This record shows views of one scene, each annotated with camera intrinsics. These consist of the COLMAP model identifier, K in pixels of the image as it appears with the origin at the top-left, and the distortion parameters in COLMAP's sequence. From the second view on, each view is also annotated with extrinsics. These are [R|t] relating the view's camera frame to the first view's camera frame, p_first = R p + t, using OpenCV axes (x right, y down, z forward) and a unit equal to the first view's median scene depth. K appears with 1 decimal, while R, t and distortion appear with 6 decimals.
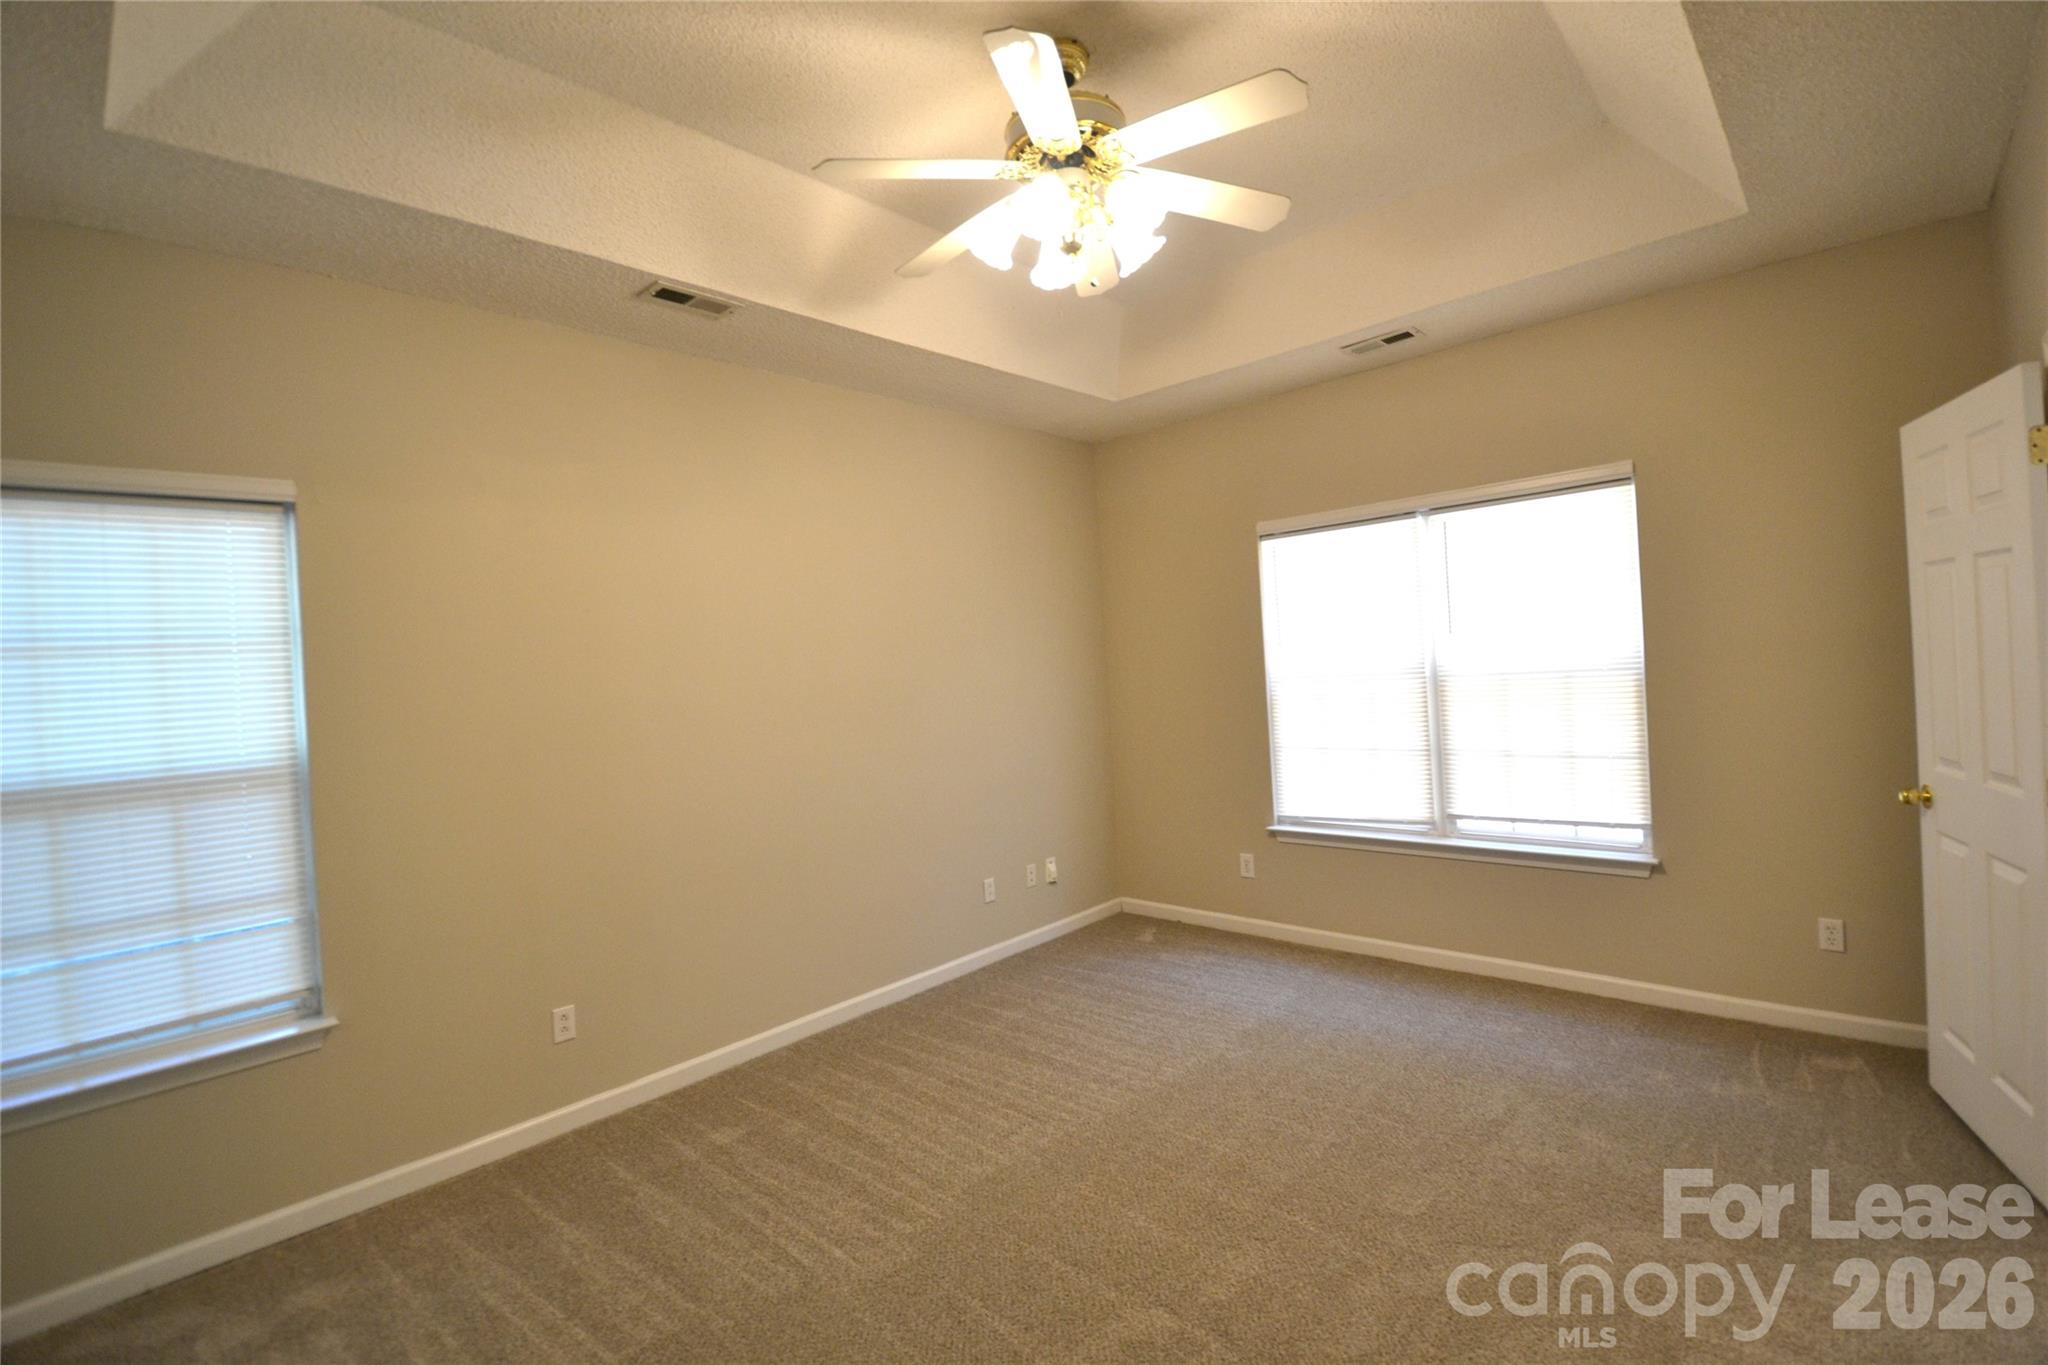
lens RADIAL K [[912.0, 0, 1024.1], [0, 912.0, 670.1], [0, 0, 1]] dist [0.023553, -0.026892]
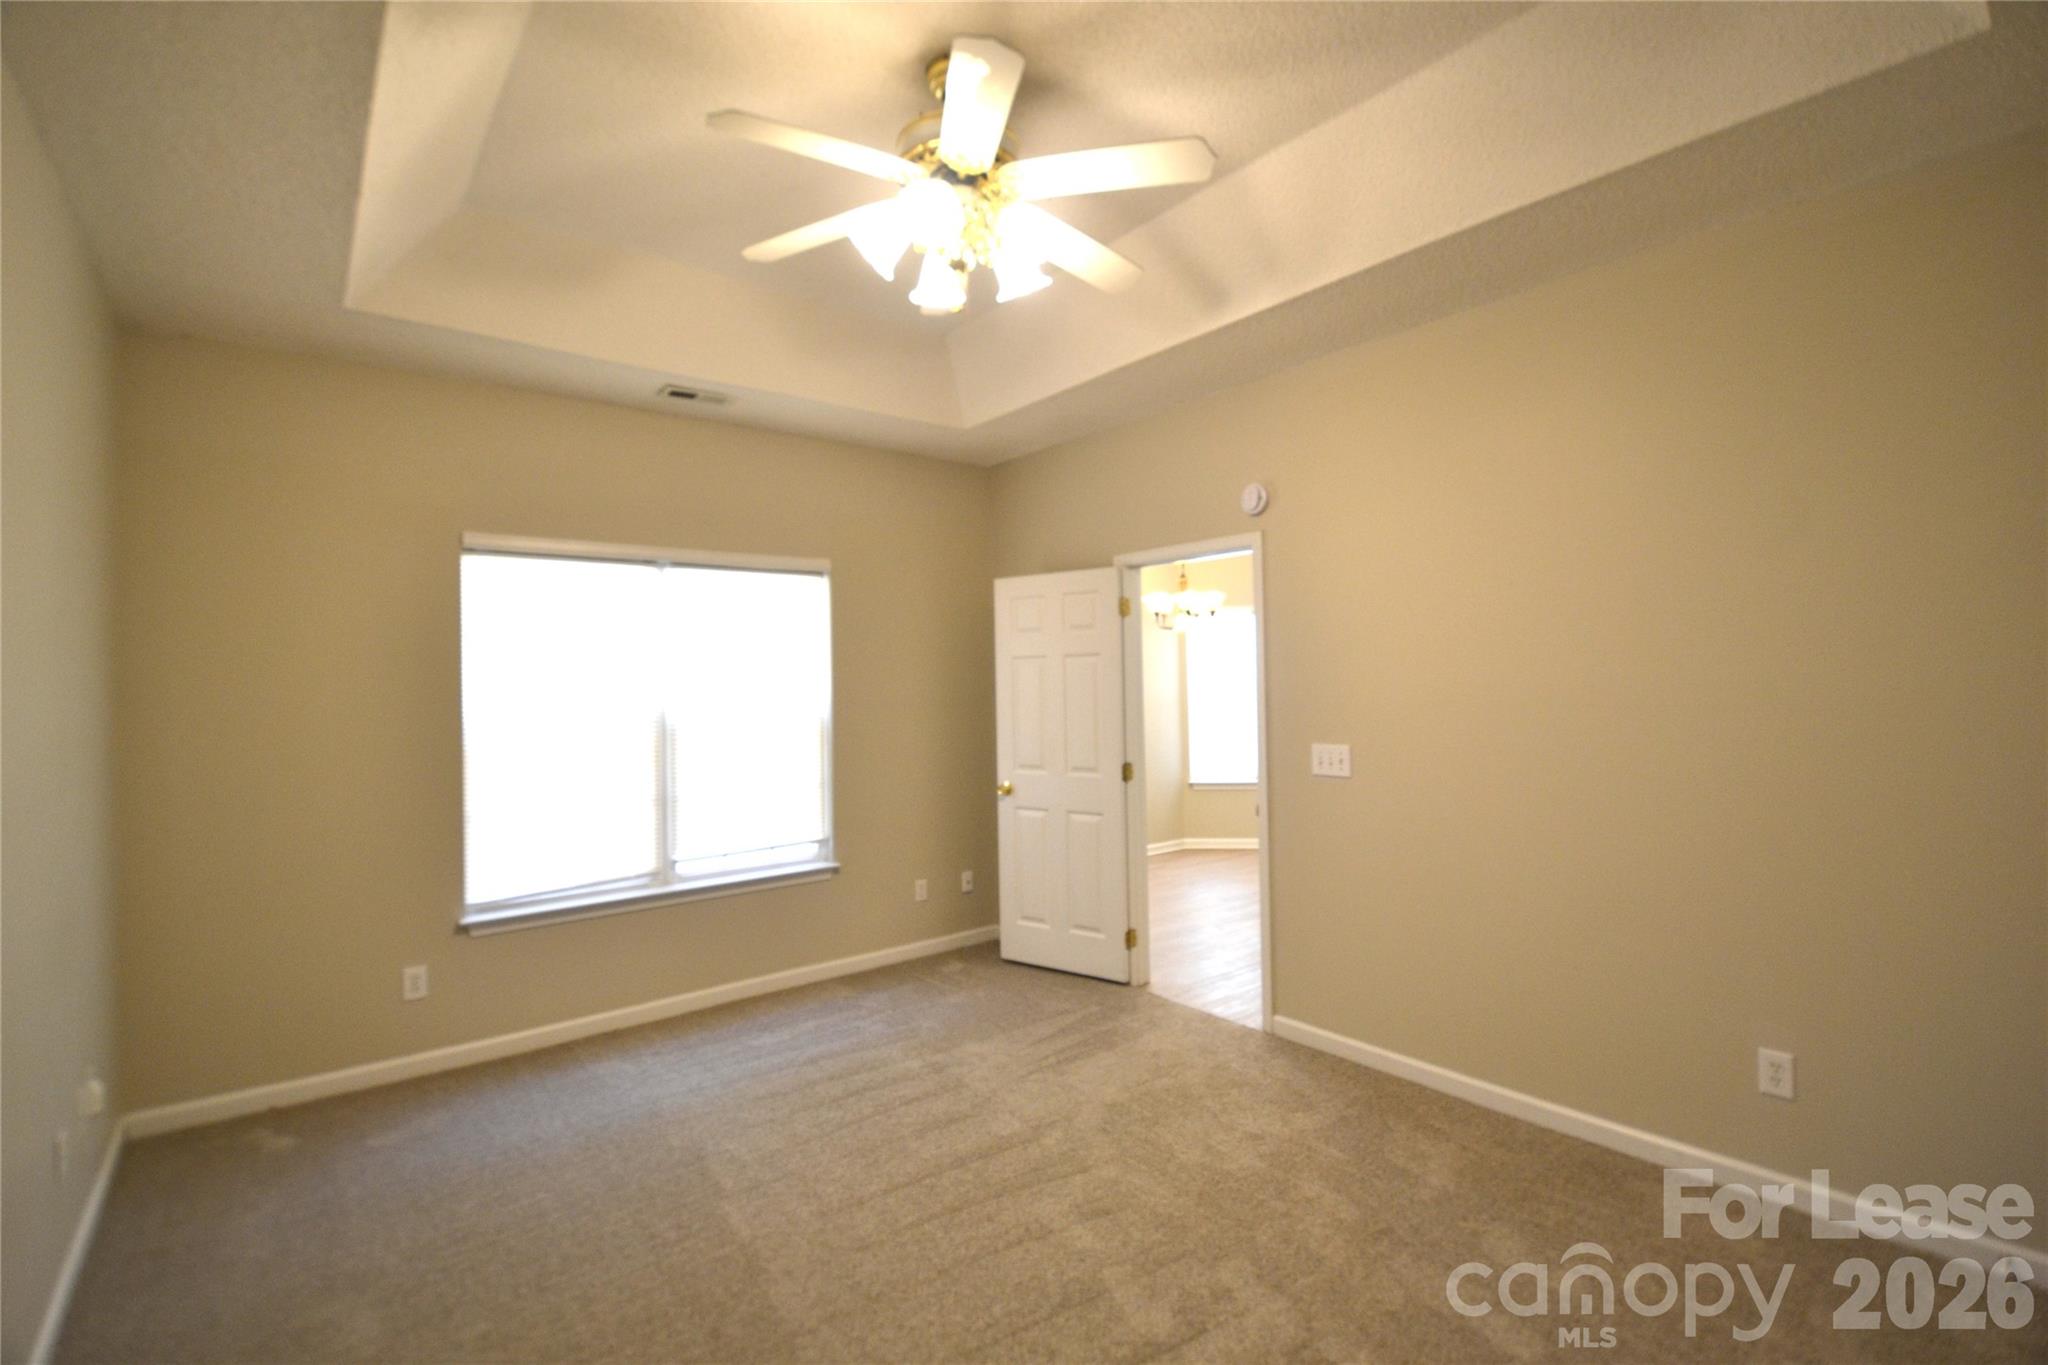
lens RADIAL K [[930.6, 0, 1027.4], [0, 930.6, 663.2], [0, 0, 1]] dist [0.000125, -0.011505]
pose [[0.127769, 0.079085, 0.988646, -0.599129], [0.016197, 0.996516, -0.081808, 0.032865], [-0.991672, 0.026466, 0.126043, 0.536207]]
